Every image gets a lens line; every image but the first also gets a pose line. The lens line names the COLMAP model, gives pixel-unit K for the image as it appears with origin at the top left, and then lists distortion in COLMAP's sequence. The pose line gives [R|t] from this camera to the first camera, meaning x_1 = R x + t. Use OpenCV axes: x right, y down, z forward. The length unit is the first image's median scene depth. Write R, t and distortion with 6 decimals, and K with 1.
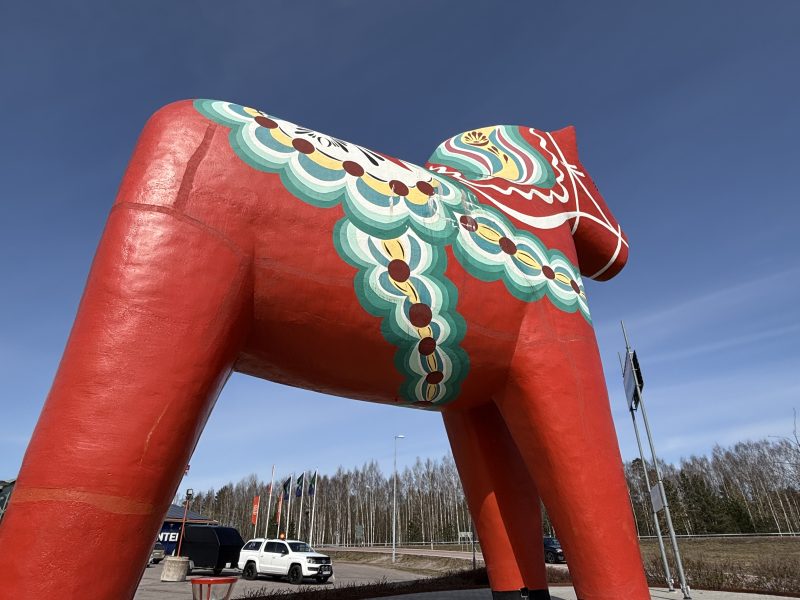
lens RADIAL K [[475.1, 0, 400.0], [0, 475.1, 300.0], [0, 0, 1]] dist [0.040587, -0.000477]
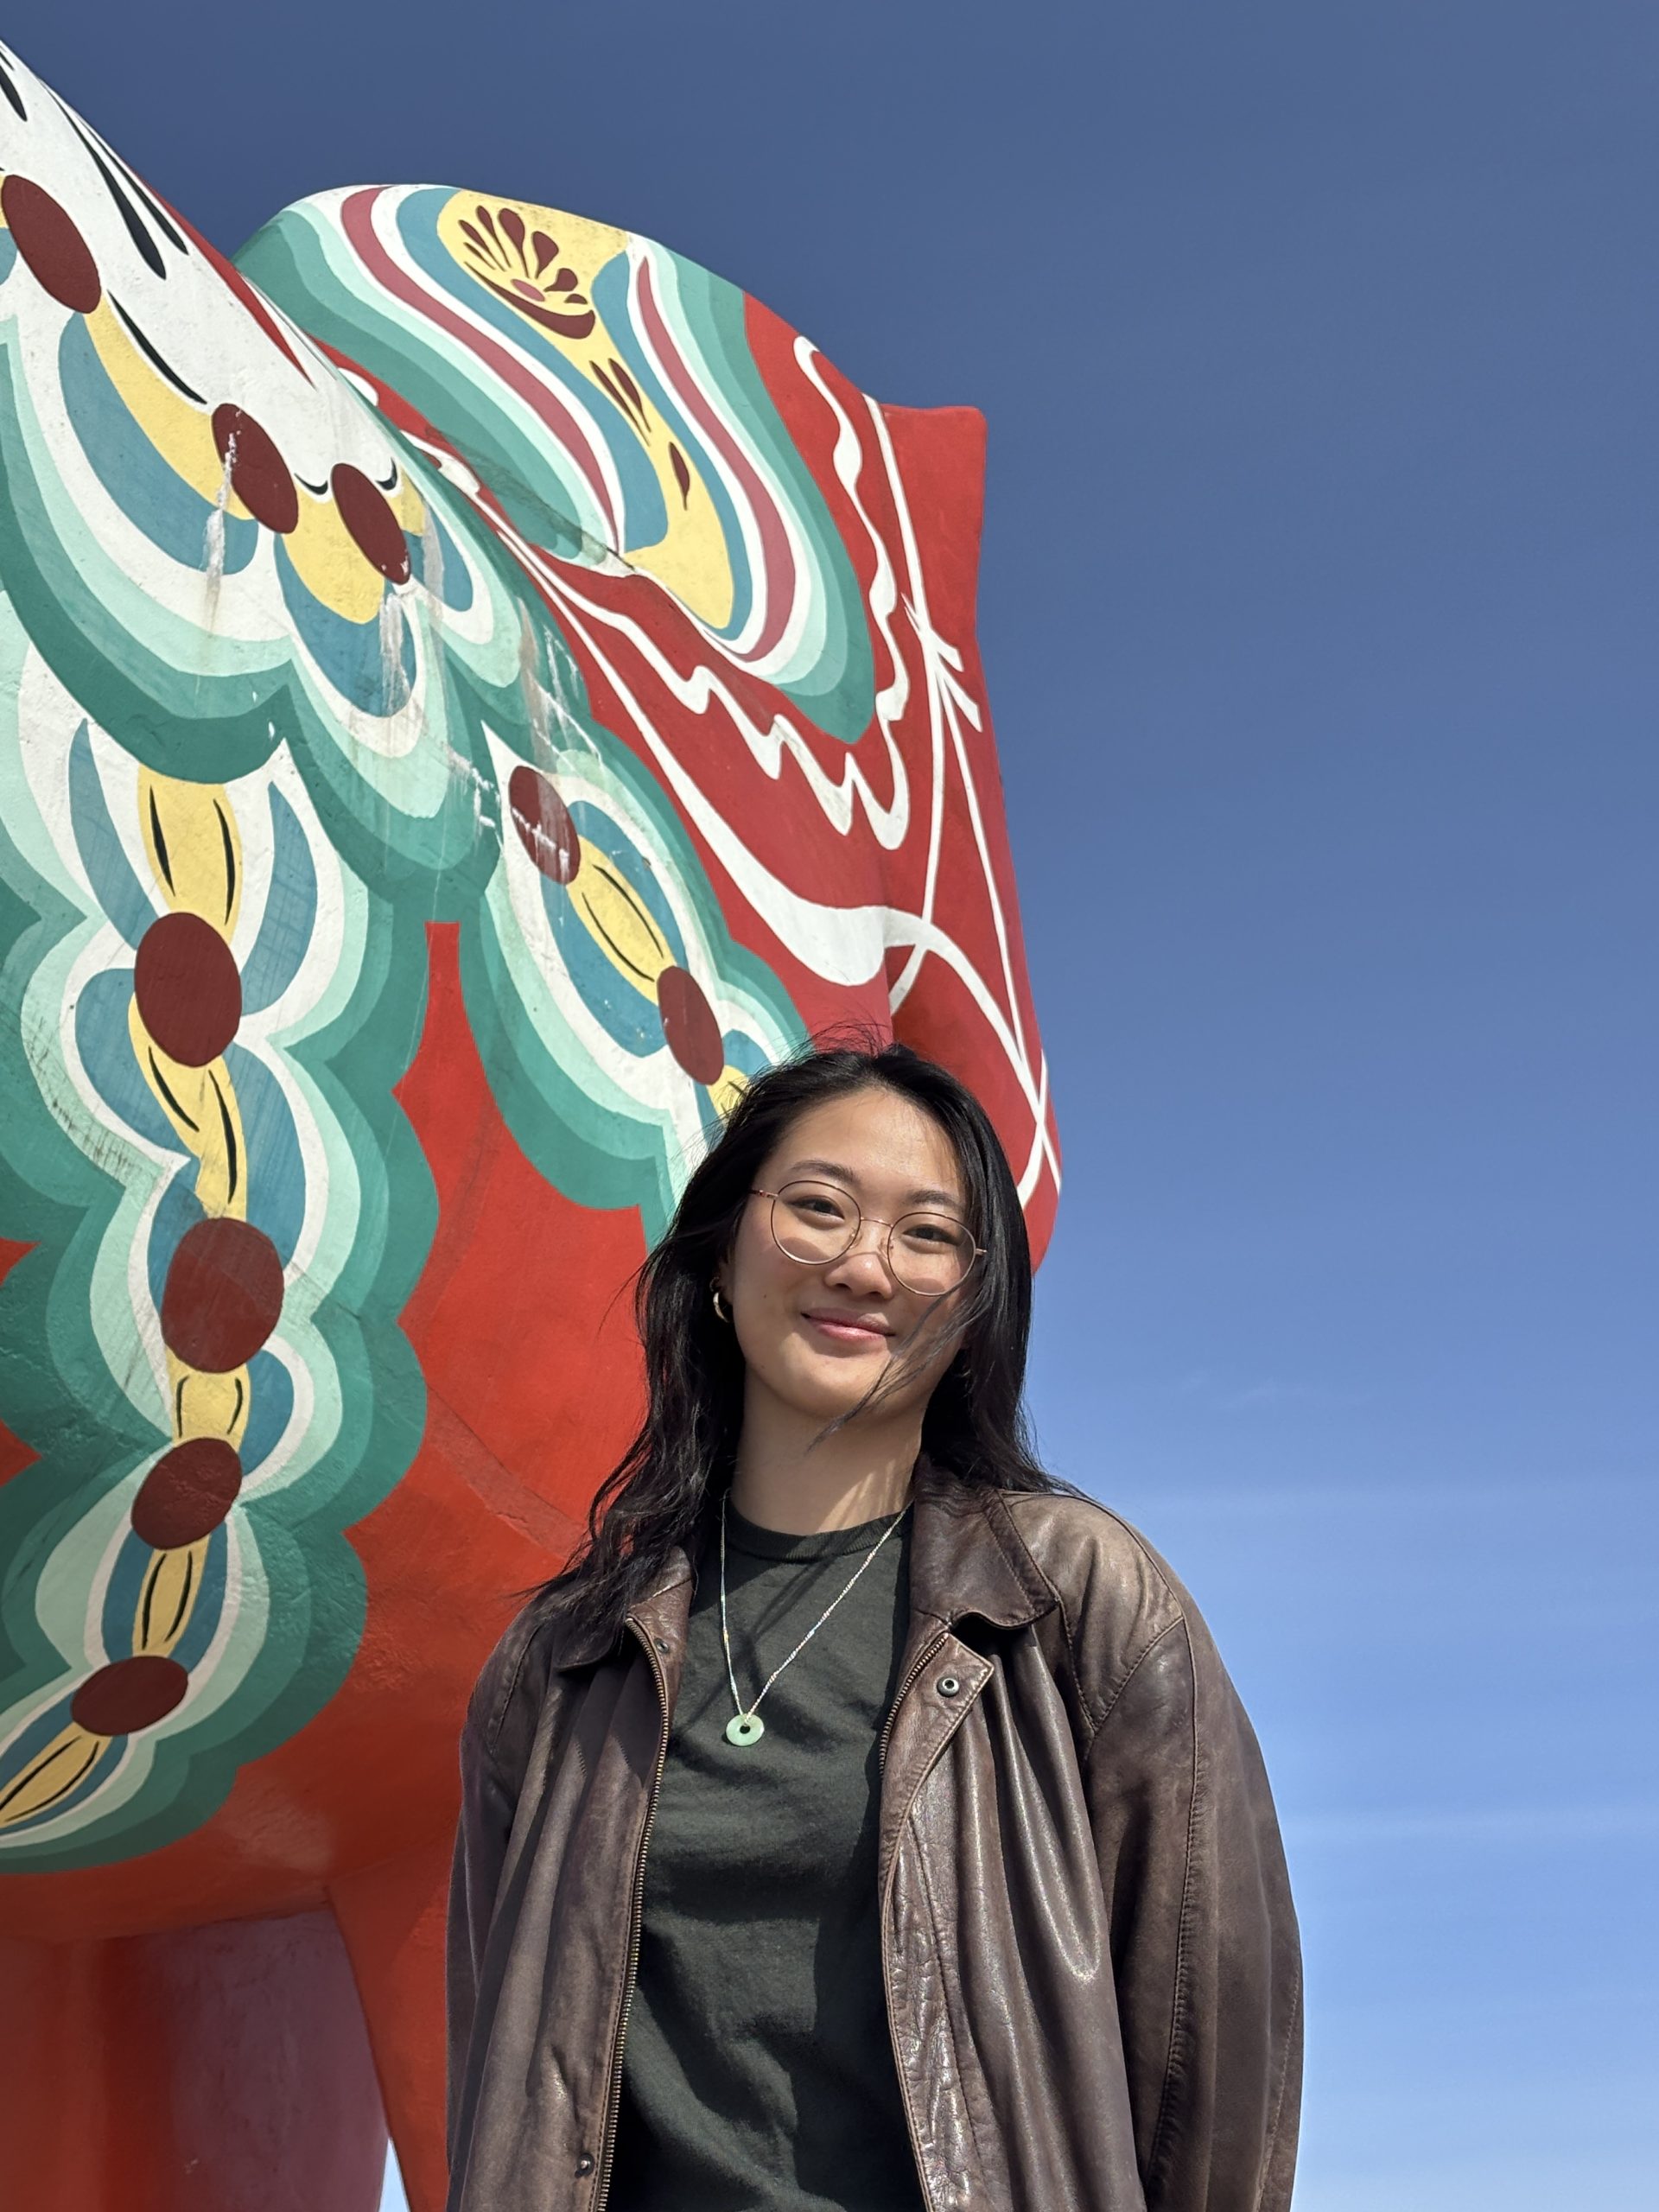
lens RADIAL K [[3548.3, 0, 829.5], [0, 3548.3, 1069.1], [0, 0, 1]] dist [0.206675, -0.085710]
pose [[0.818882, 0.308770, 0.483832, -0.360510], [-0.286915, 0.950301, -0.120859, 0.042072], [-0.497104, -0.039849, 0.866775, -0.129195]]
